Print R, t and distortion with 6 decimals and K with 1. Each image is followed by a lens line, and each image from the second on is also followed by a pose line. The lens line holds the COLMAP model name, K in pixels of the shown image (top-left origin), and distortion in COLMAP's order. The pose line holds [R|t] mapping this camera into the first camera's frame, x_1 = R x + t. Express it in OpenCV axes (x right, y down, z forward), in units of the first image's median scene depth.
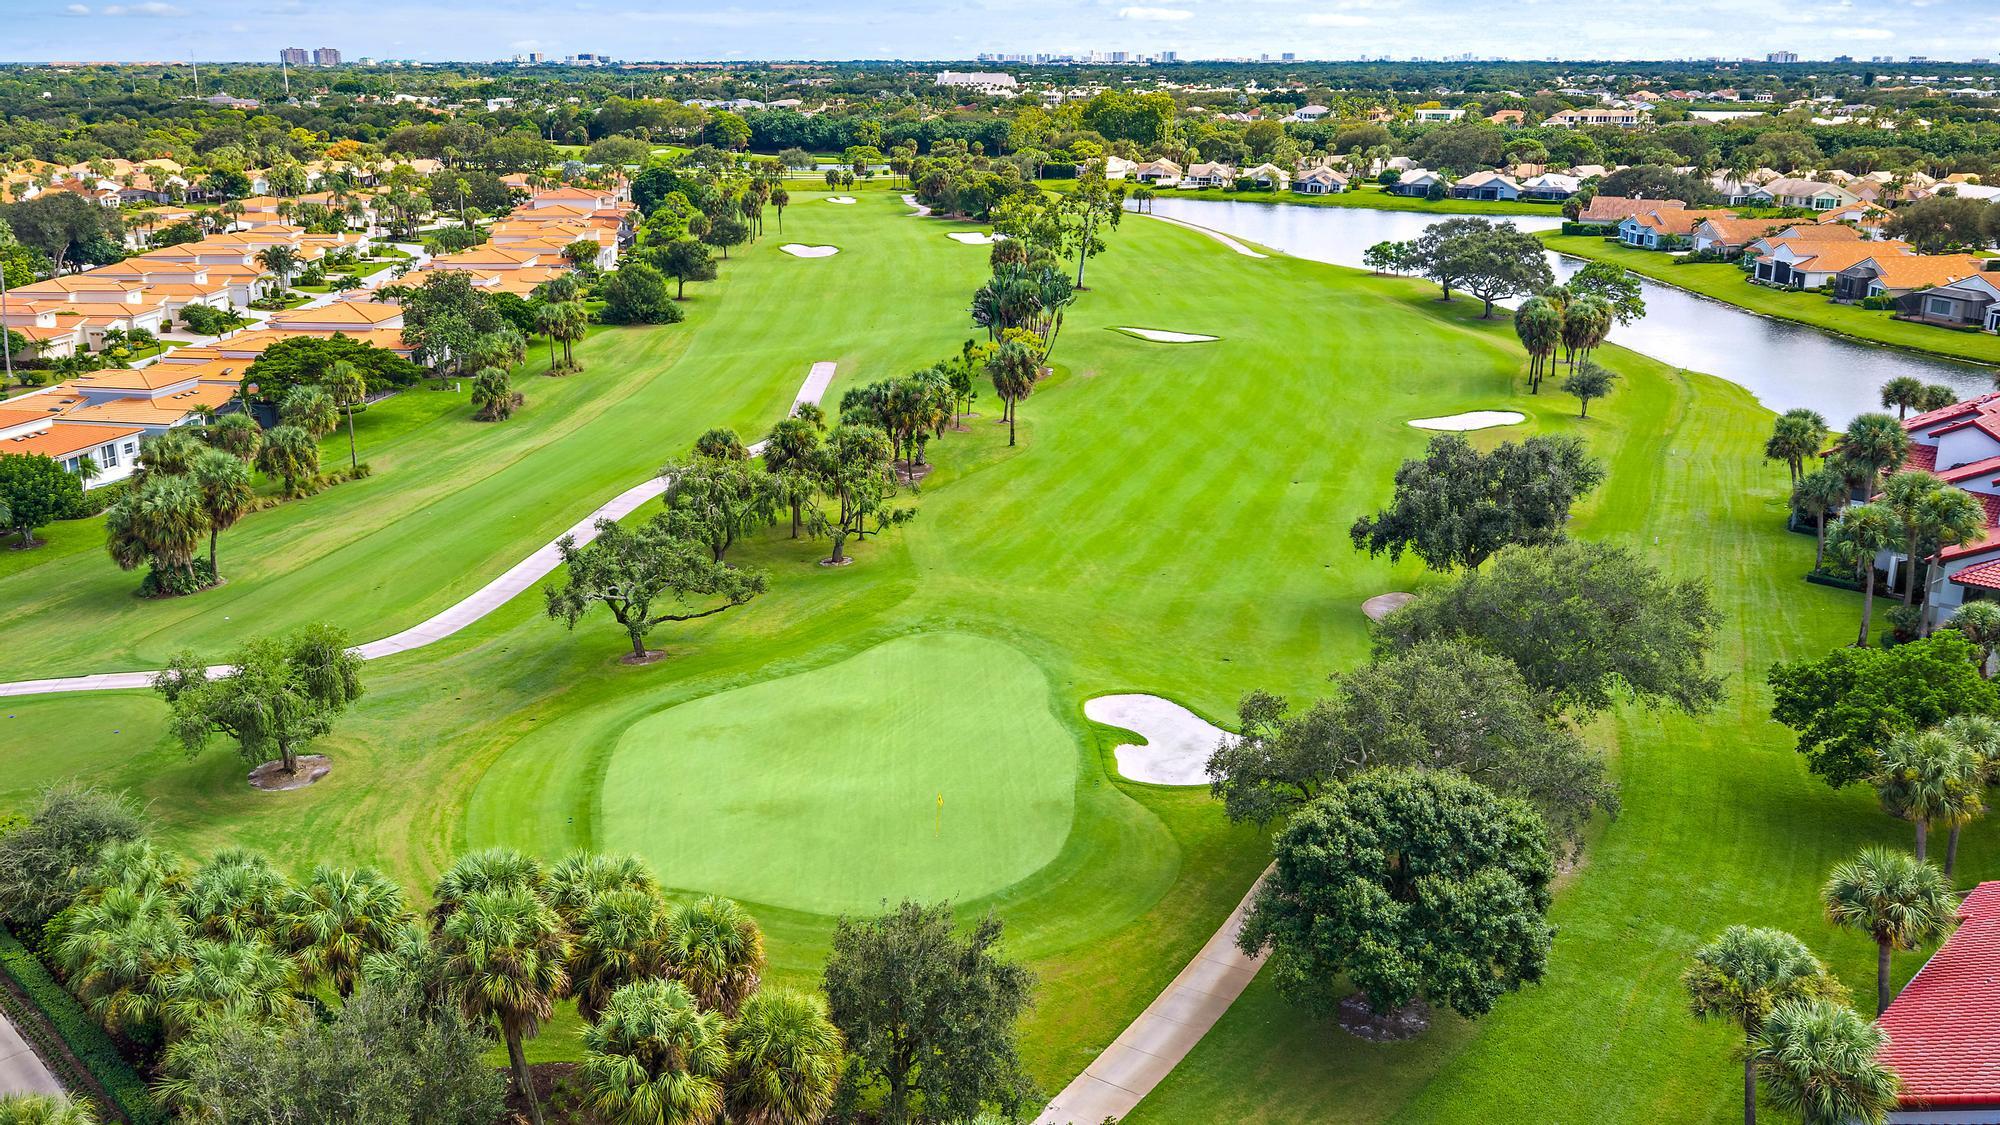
lens RADIAL K [[1703.7, 0, 1000.4], [0, 1703.7, 561.2], [0, 0, 1]] dist [0.019687, -0.039672]
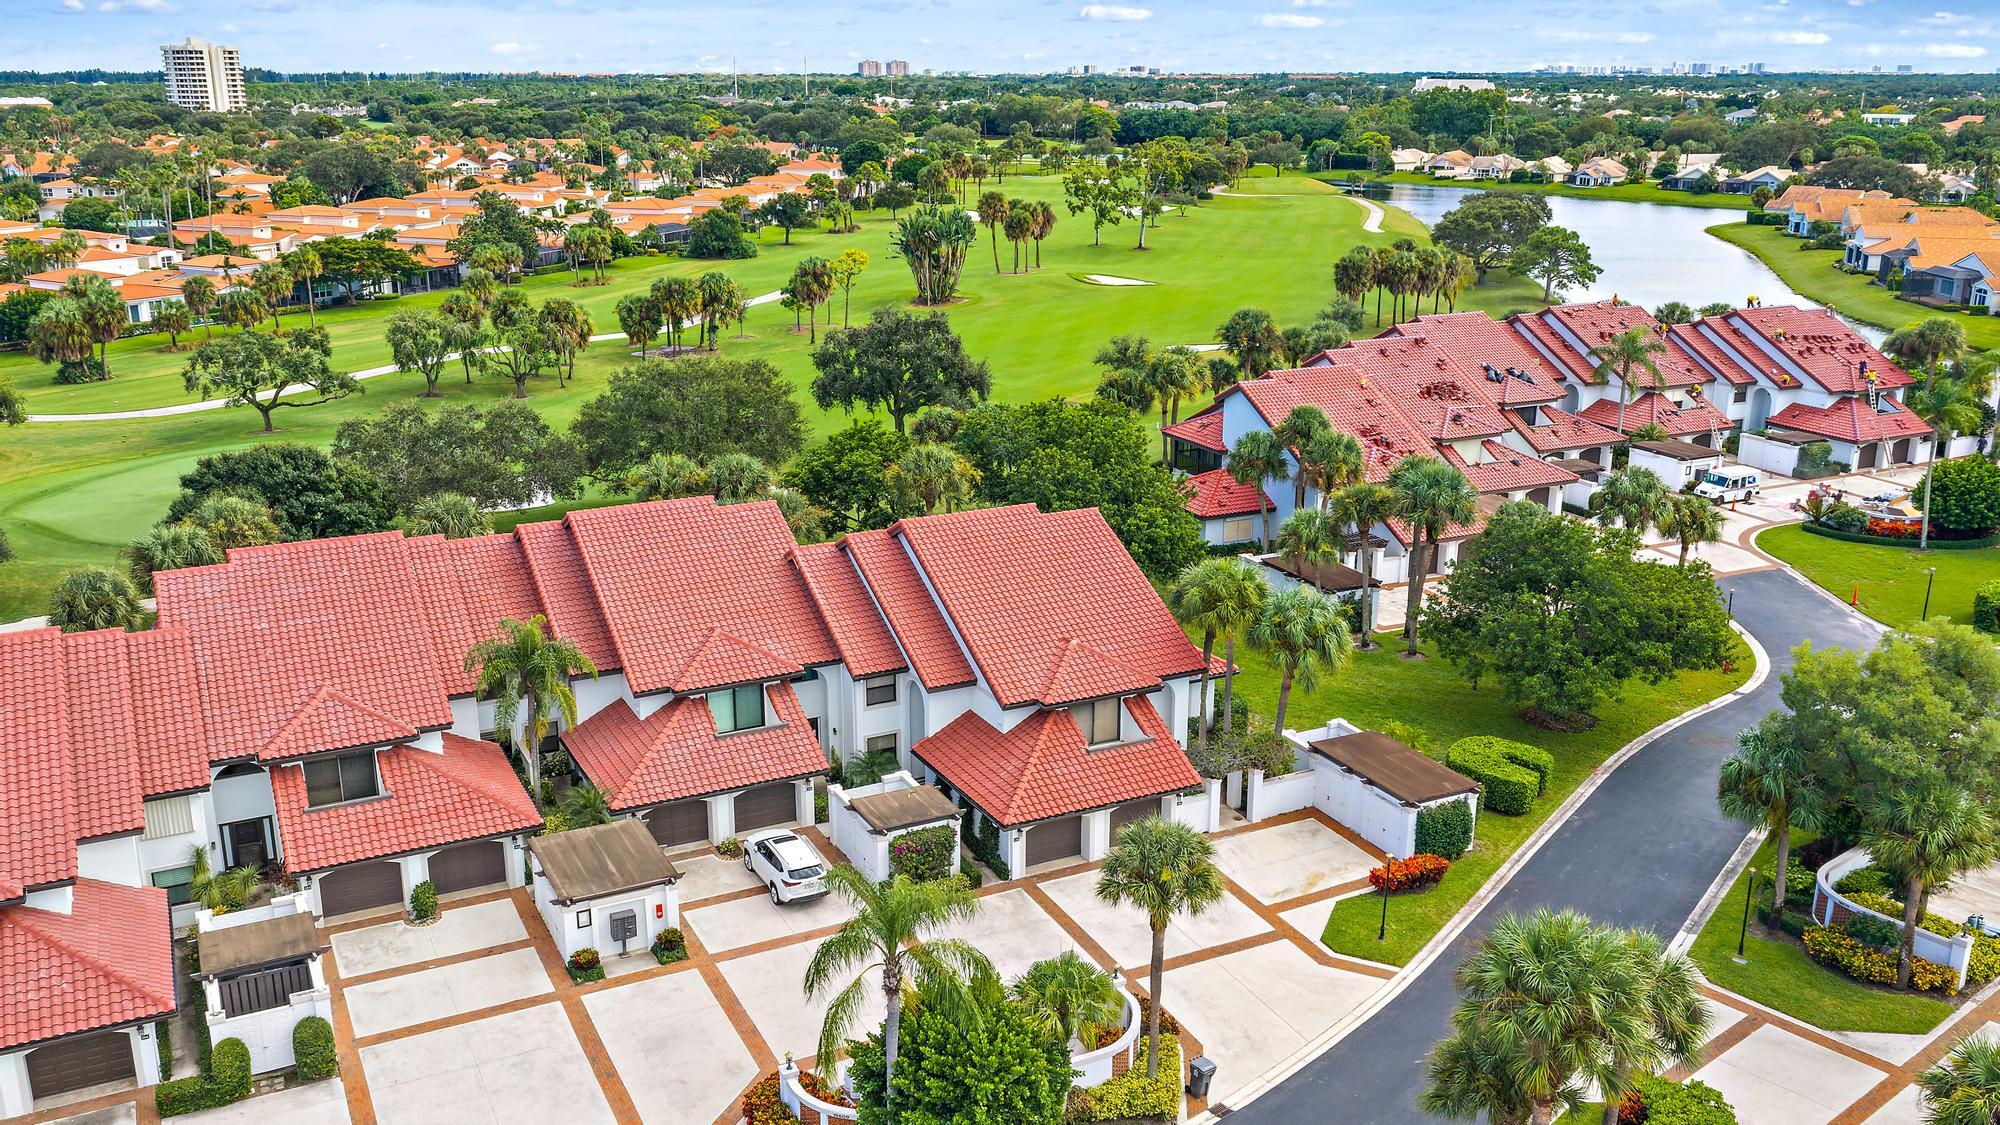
lens RADIAL K [[1703.7, 0, 1003.3], [0, 1703.7, 565.1], [0, 0, 1]] dist [0.019687, -0.039672]
pose [[0.948616, 0.088583, -0.303778, 0.181422], [-0.090243, 0.995883, 0.008599, 0.022673], [0.303289, 0.019257, 0.952704, -0.031278]]
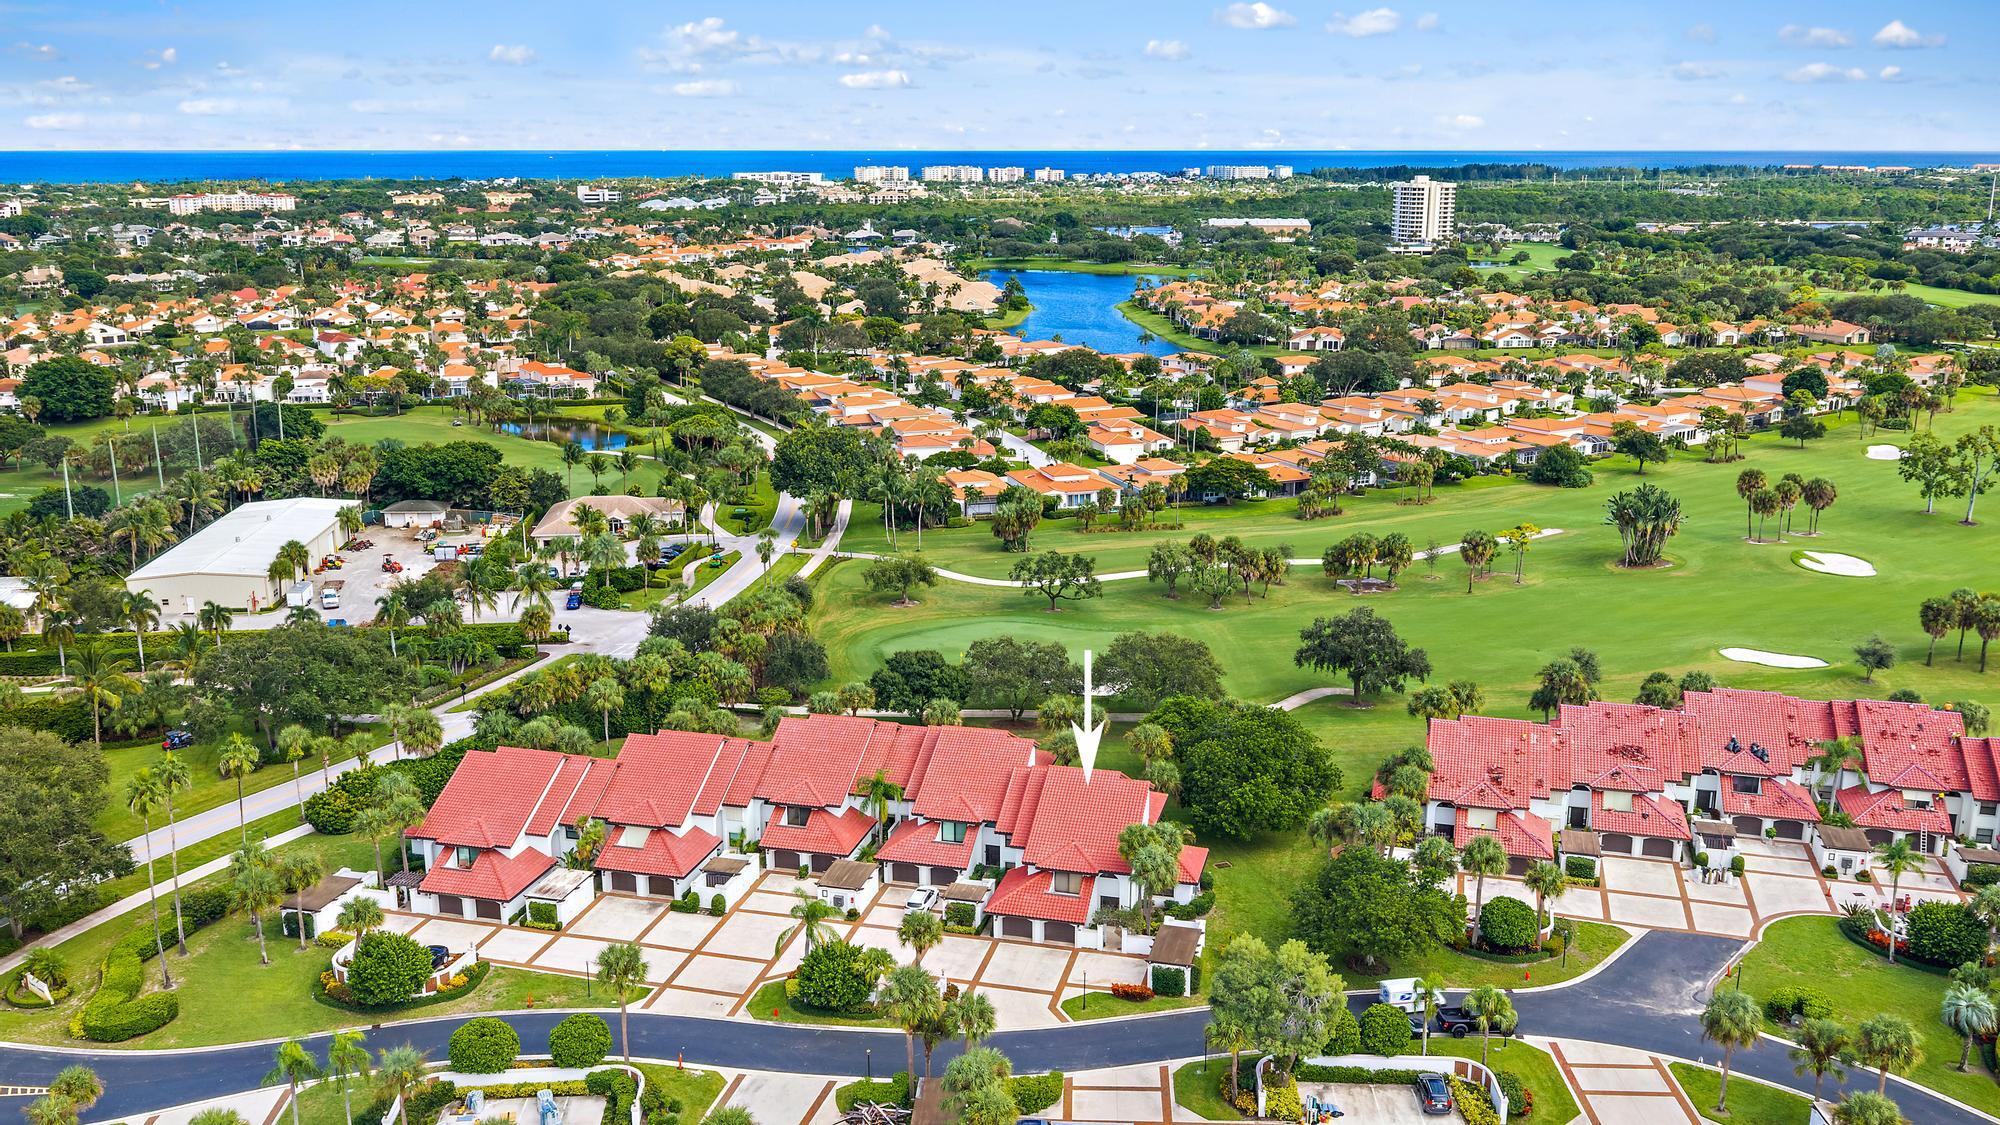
lens RADIAL K [[1703.7, 0, 995.9], [0, 1703.7, 563.2], [0, 0, 1]] dist [0.019687, -0.039672]
pose [[0.490785, 0.214578, -0.844445, 0.406557], [-0.245081, 0.964065, 0.102535, -0.054133], [0.836101, 0.156635, 0.525737, -0.076945]]
